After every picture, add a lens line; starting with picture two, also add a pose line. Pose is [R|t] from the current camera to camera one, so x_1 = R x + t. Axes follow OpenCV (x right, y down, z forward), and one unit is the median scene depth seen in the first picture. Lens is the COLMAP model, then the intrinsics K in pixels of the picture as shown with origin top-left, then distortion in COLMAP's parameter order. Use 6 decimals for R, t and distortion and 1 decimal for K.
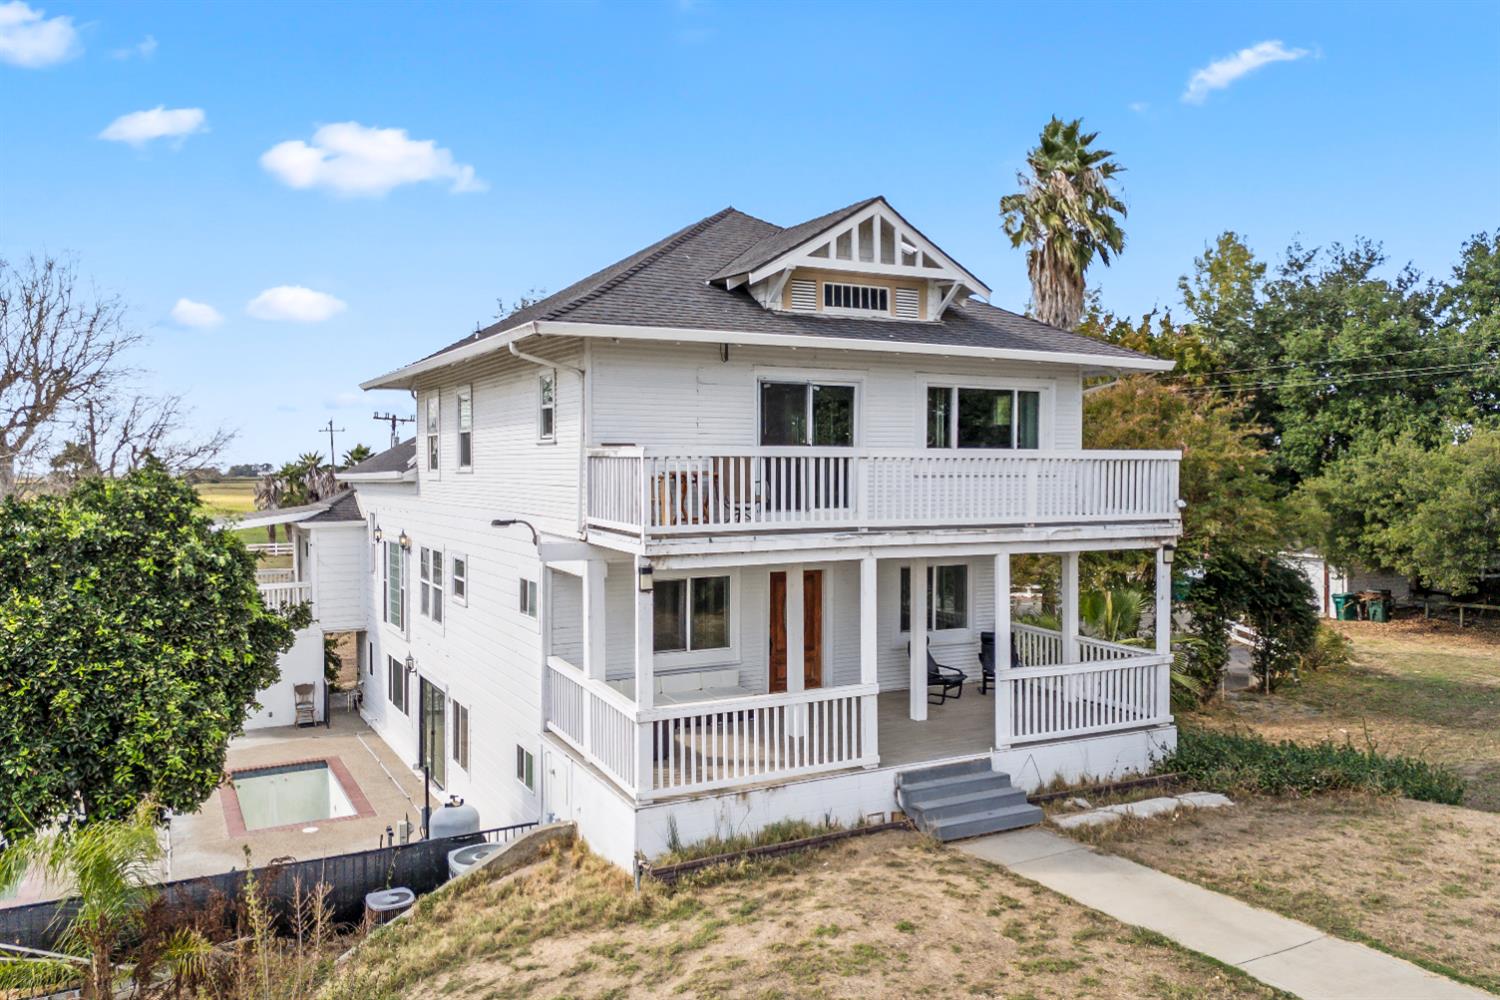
lens RADIAL K [[1070.6, 0, 747.8], [0, 1070.6, 490.1], [0, 0, 1]] dist [0.047652, -0.007152]
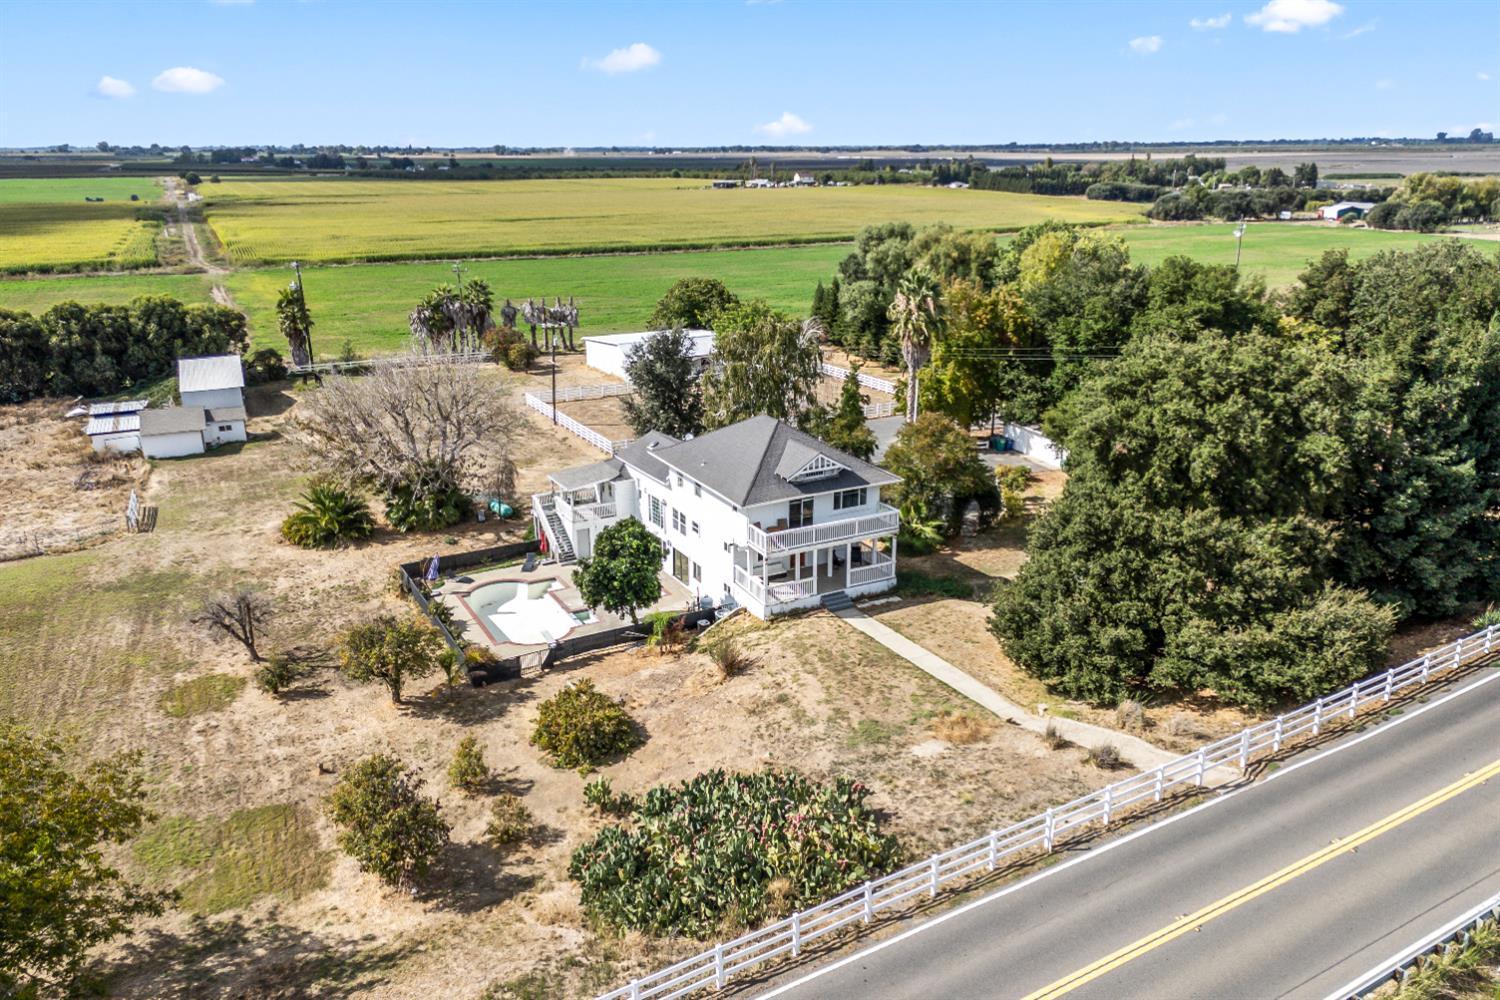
lens RADIAL K [[1070.6, 0, 751.2], [0, 1070.6, 503.7], [0, 0, 1]] dist [0.047652, -0.007152]
pose [[0.999825, 0.001031, 0.018666, -0.209167], [-0.006740, 0.951203, 0.308492, -1.331224], [-0.017437, -0.308564, 0.951044, -2.797082]]
